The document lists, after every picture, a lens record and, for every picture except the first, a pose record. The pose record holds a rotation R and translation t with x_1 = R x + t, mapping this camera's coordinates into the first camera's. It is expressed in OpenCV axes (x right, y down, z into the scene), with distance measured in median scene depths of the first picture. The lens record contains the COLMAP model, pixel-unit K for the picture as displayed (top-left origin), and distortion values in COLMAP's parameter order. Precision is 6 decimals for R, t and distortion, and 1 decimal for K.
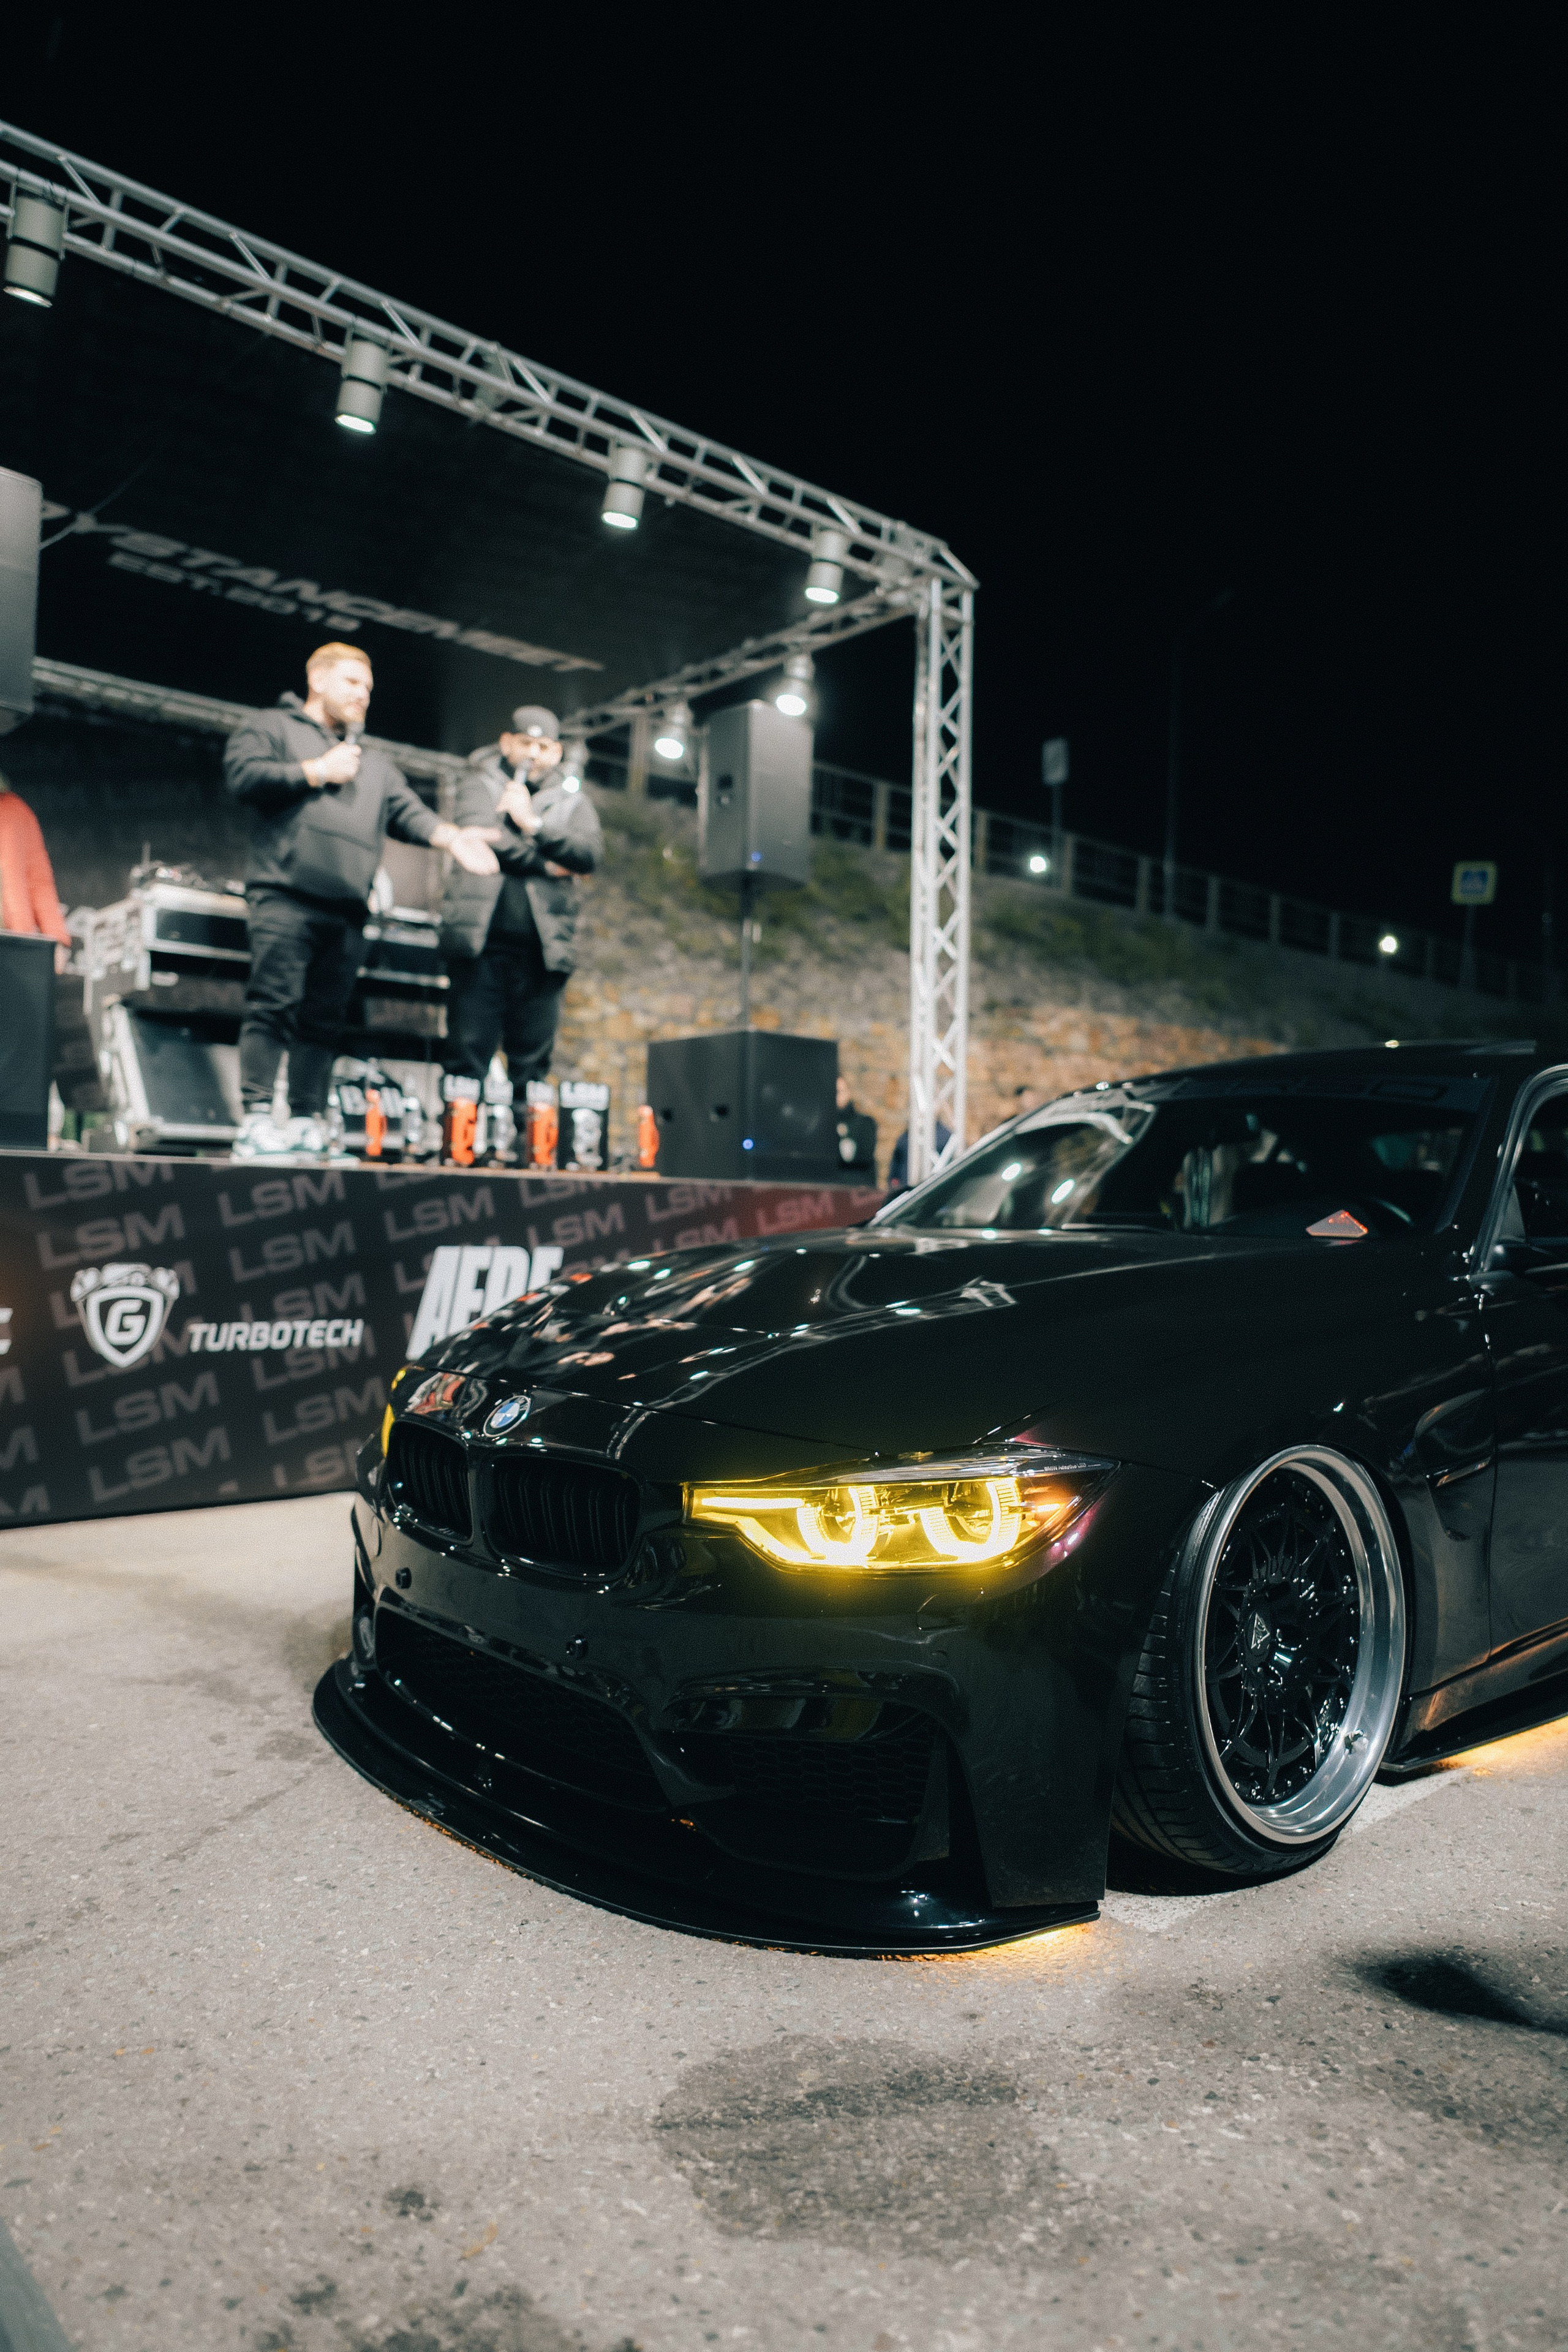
lens RADIAL K [[1594.8, 0, 782.4], [0, 1594.8, 1190.0], [0, 0, 1]] dist [-0.020486, 0.016603]
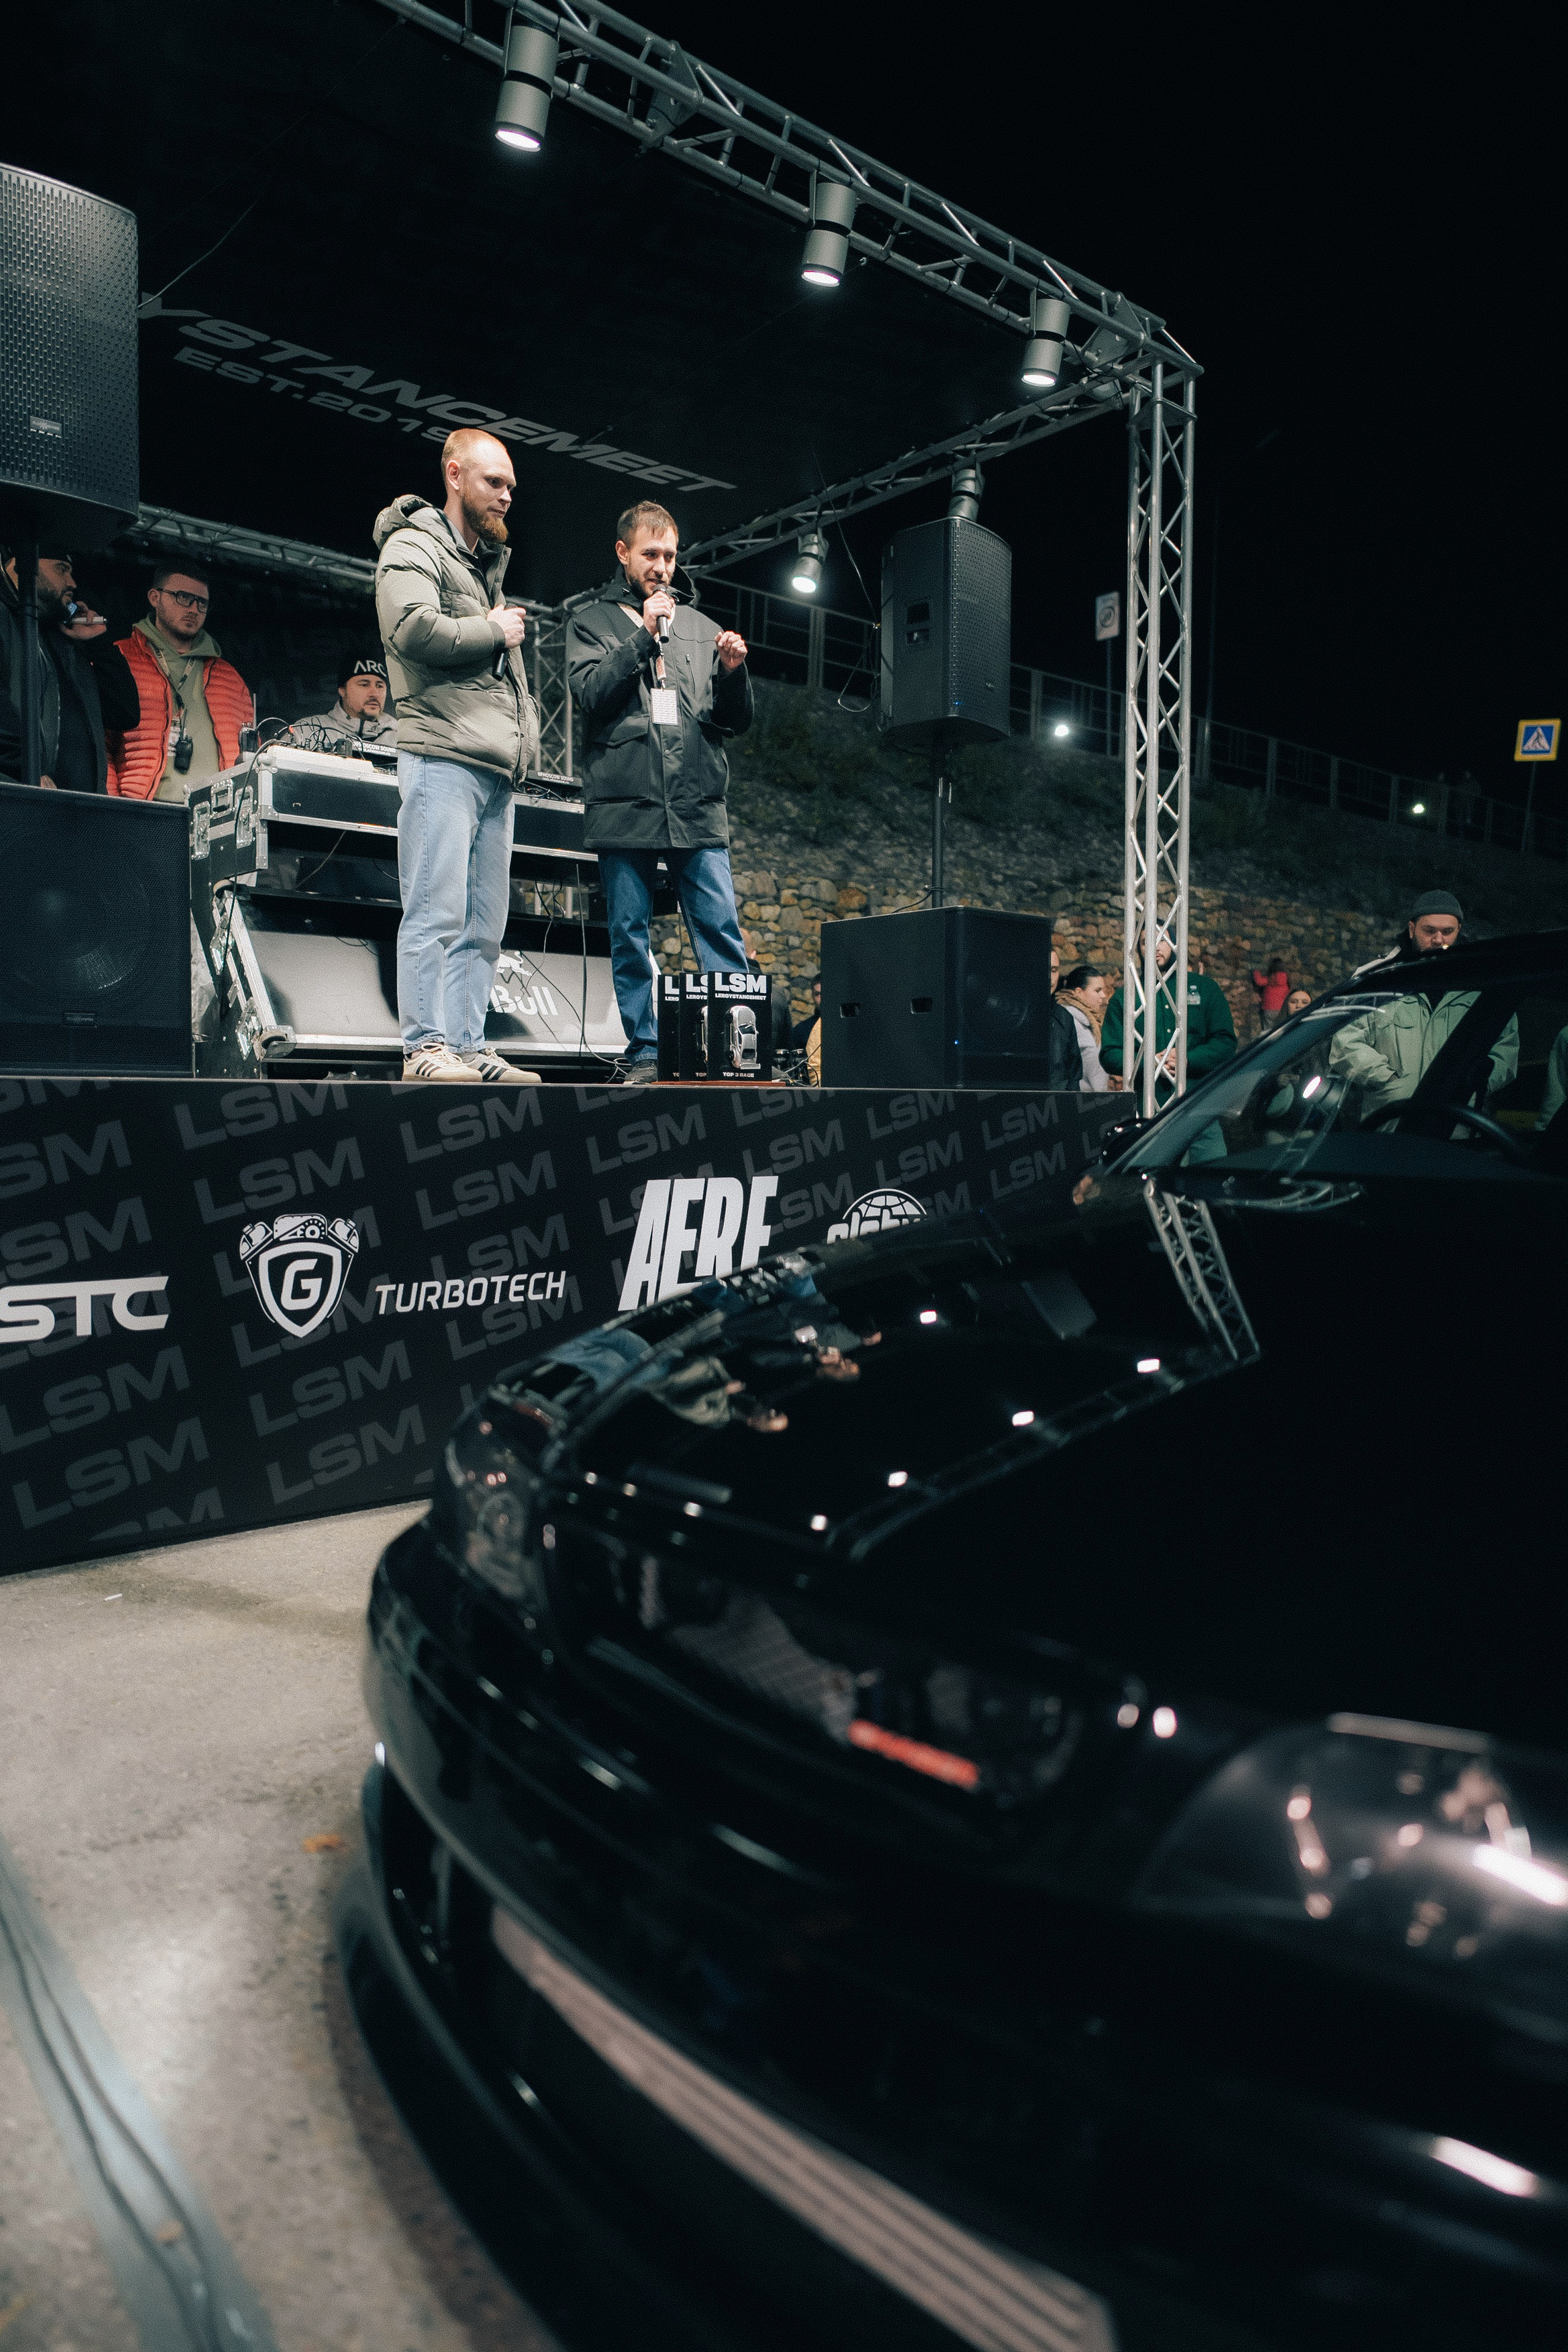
lens RADIAL K [[1594.8, 0, 776.0], [0, 1594.8, 1211.6], [0, 0, 1]] dist [-0.020486, 0.016603]
pose [[0.999854, -0.013244, -0.010808, -0.125146], [0.014147, 0.995993, 0.088303, -0.017406], [0.009595, -0.088443, 0.996035, 0.151447]]
